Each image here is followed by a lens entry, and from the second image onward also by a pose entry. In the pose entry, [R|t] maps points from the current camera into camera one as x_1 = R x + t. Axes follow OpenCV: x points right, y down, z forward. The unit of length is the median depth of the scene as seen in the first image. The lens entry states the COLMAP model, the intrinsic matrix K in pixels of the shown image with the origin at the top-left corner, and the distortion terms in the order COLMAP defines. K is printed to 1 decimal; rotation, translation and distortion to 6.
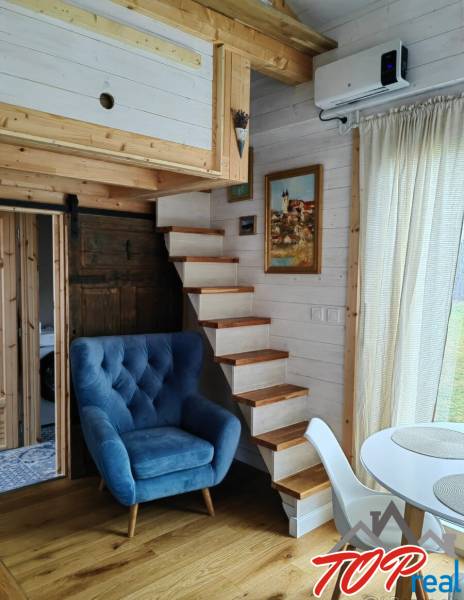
lens RADIAL K [[497.8, 0, 218.5], [0, 497.8, 313.0], [0, 0, 1]] dist [0.049710, -0.054156]
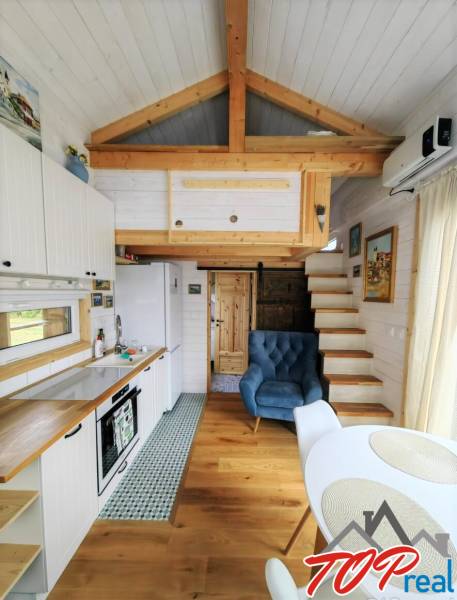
lens RADIAL K [[234.9, 0, 233.1], [0, 234.9, 311.8], [0, 0, 1]] dist [0.003553, -0.000094]
pose [[0.732460, 0.053300, -0.678720, 0.325766], [-0.062216, 0.998000, 0.011231, -0.032816], [0.677961, 0.034001, 0.734311, 0.204895]]
